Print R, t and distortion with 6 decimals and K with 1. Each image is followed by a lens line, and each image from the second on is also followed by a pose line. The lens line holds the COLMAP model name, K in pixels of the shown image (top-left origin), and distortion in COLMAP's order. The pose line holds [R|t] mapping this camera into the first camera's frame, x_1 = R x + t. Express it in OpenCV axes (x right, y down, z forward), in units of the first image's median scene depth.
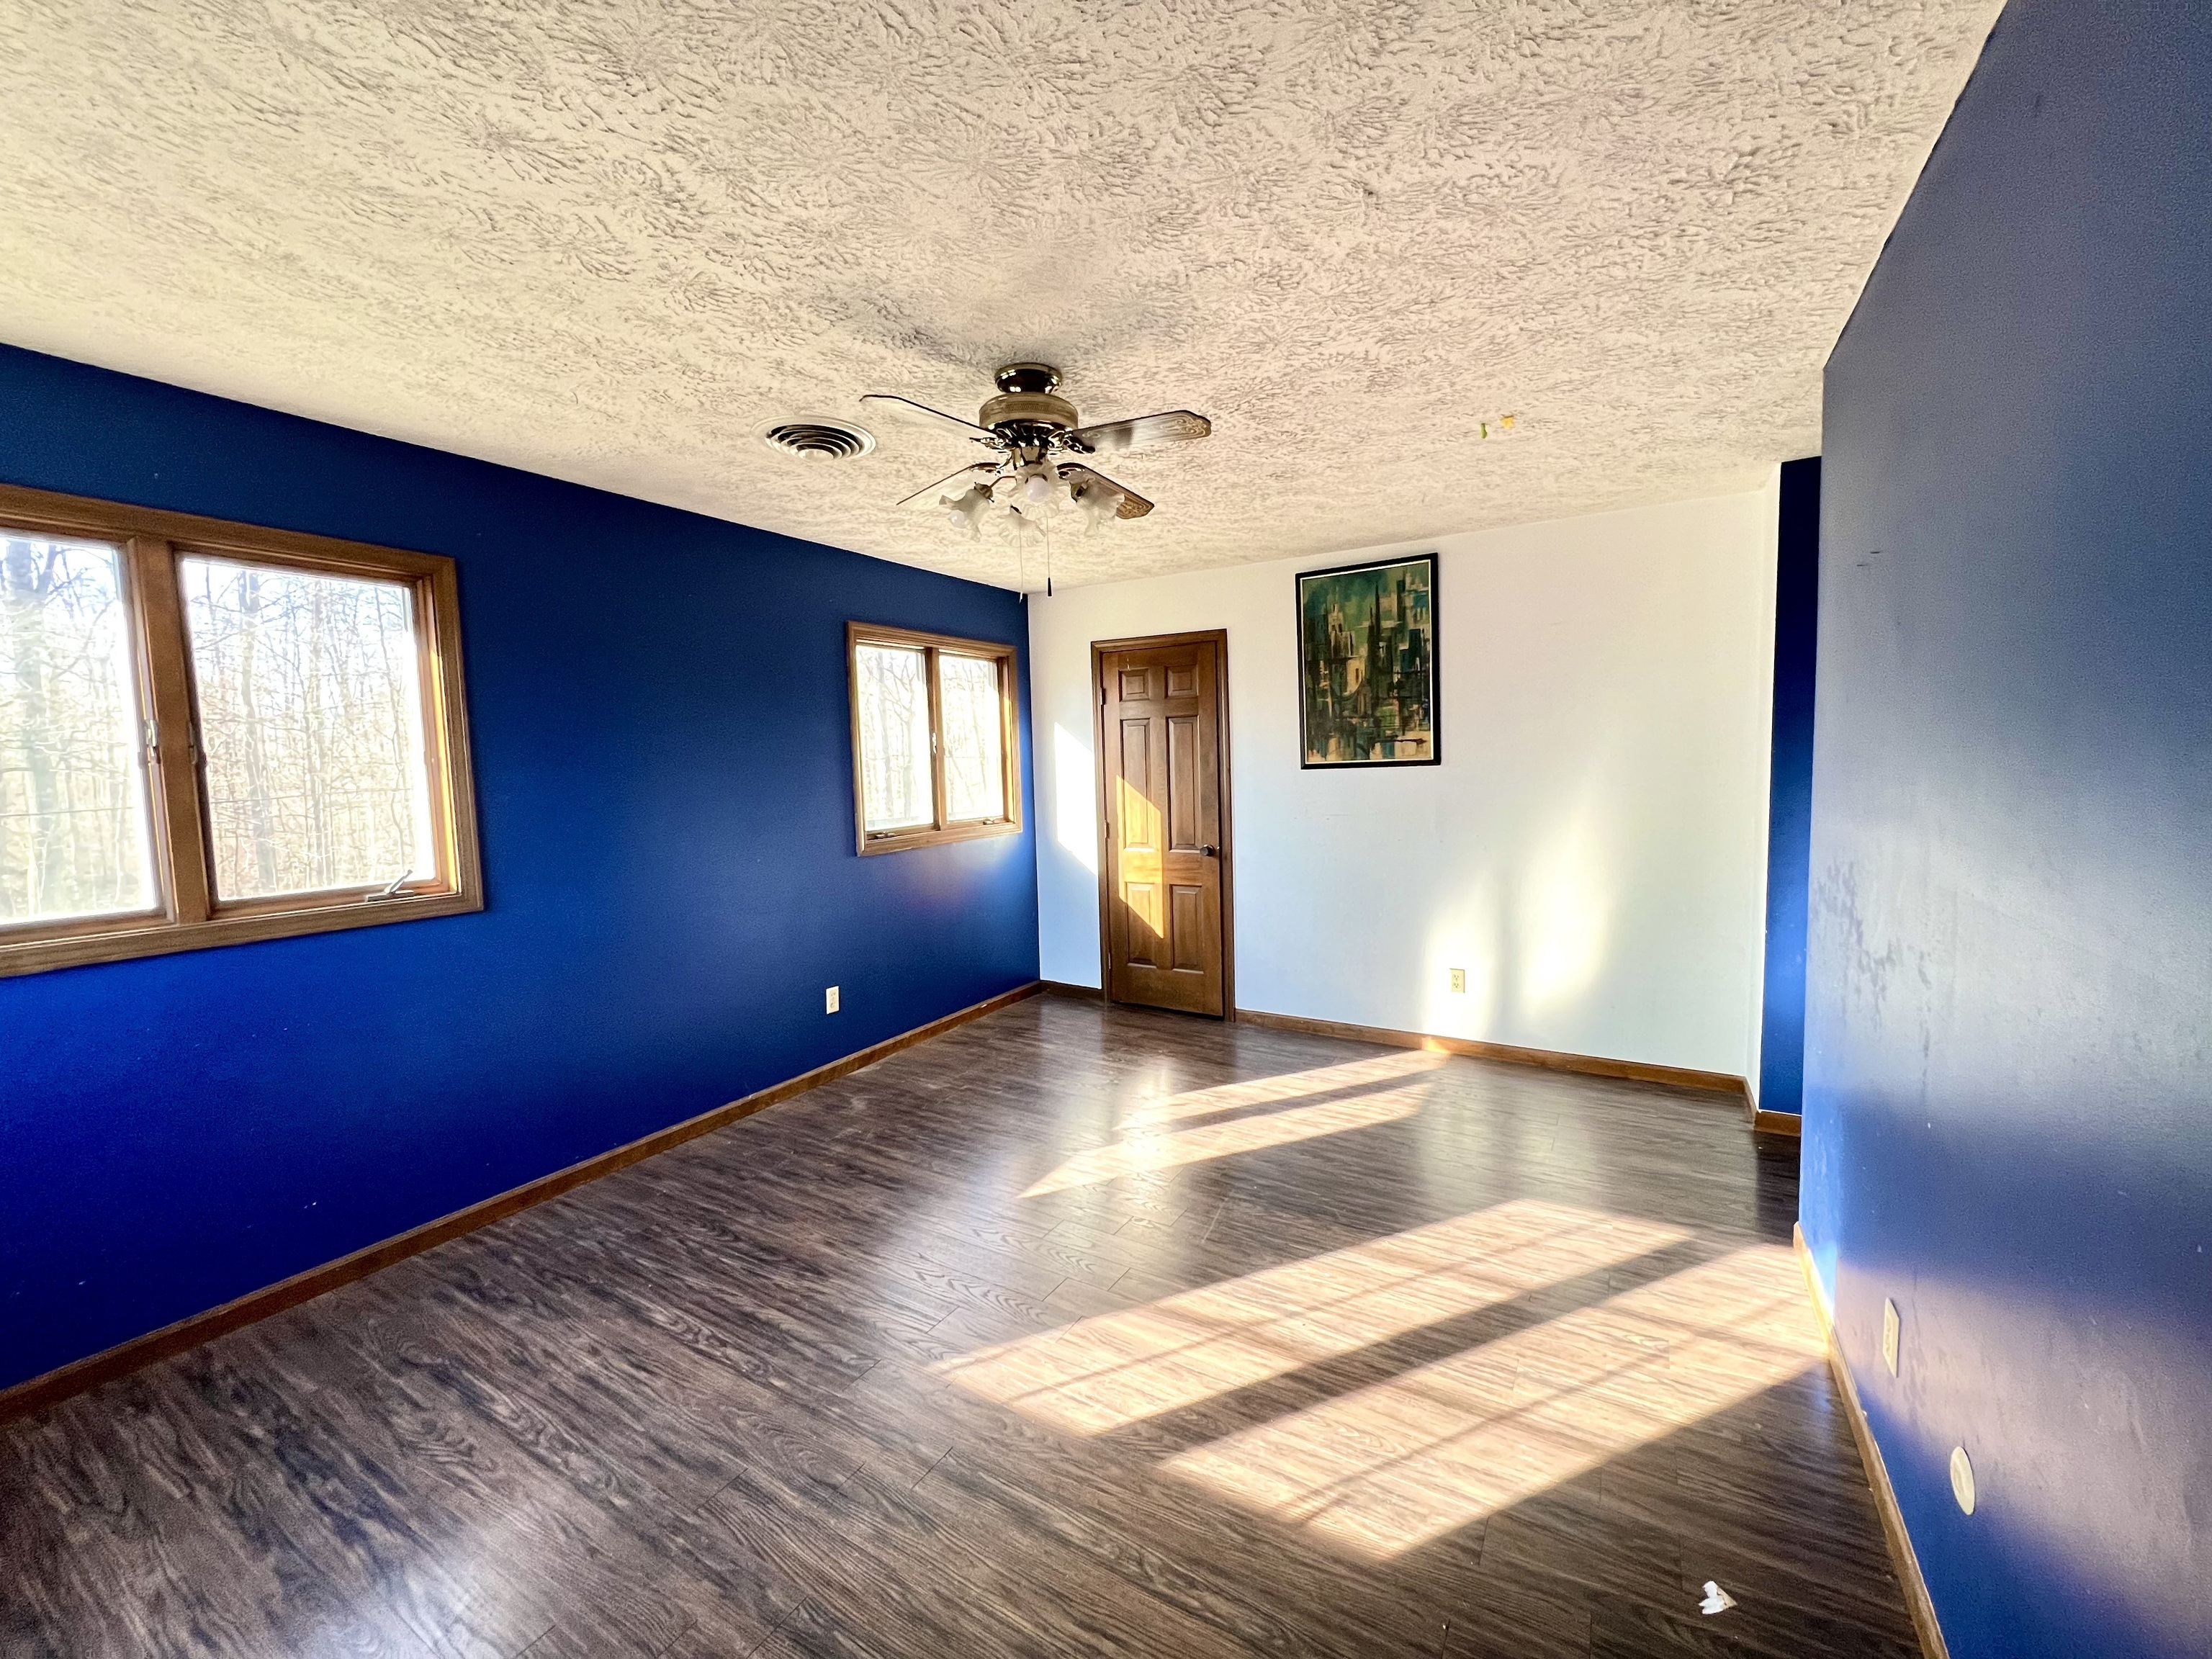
lens RADIAL K [[887.8, 0, 1113.1], [0, 887.8, 832.4], [0, 0, 1]] dist [-0.000860, -0.000139]
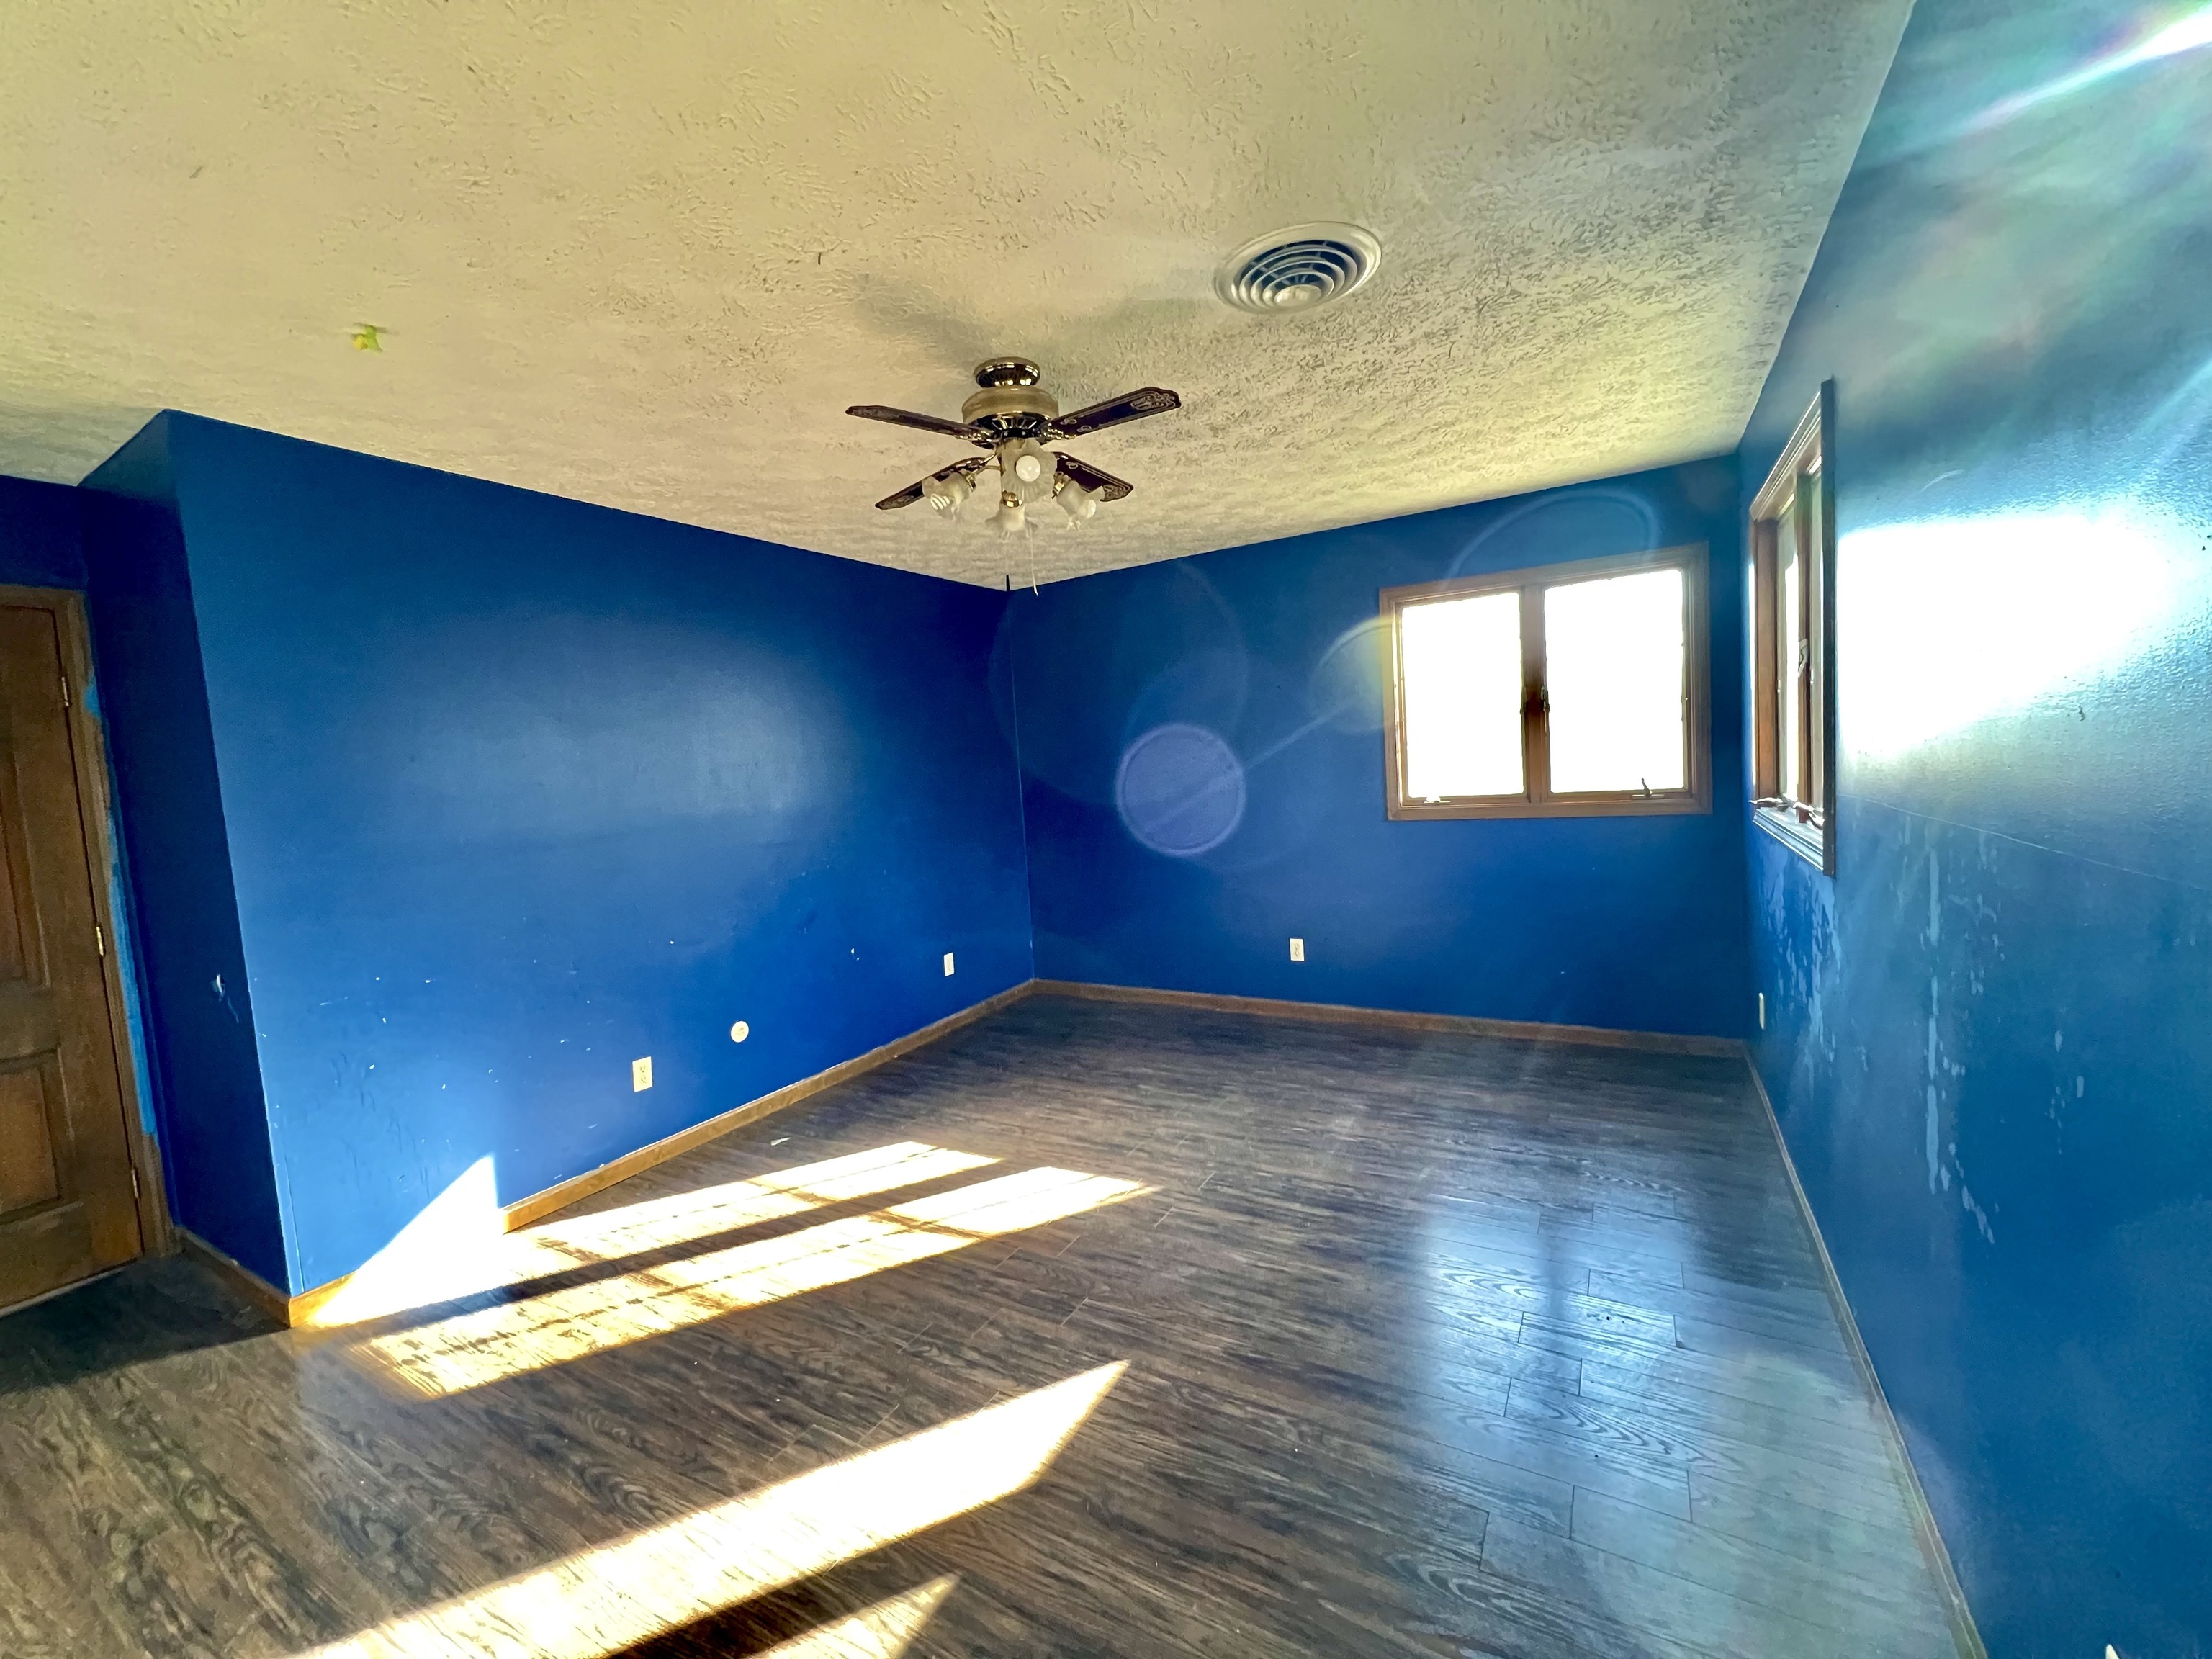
lens RADIAL K [[887.8, 0, 1109.4], [0, 887.8, 827.4], [0, 0, 1]] dist [-0.000860, -0.000139]
pose [[-0.995290, 0.096908, -0.002587, -0.186024], [0.095438, 0.984183, 0.149253, -0.148024], [0.017010, 0.148303, -0.988796, 2.306080]]
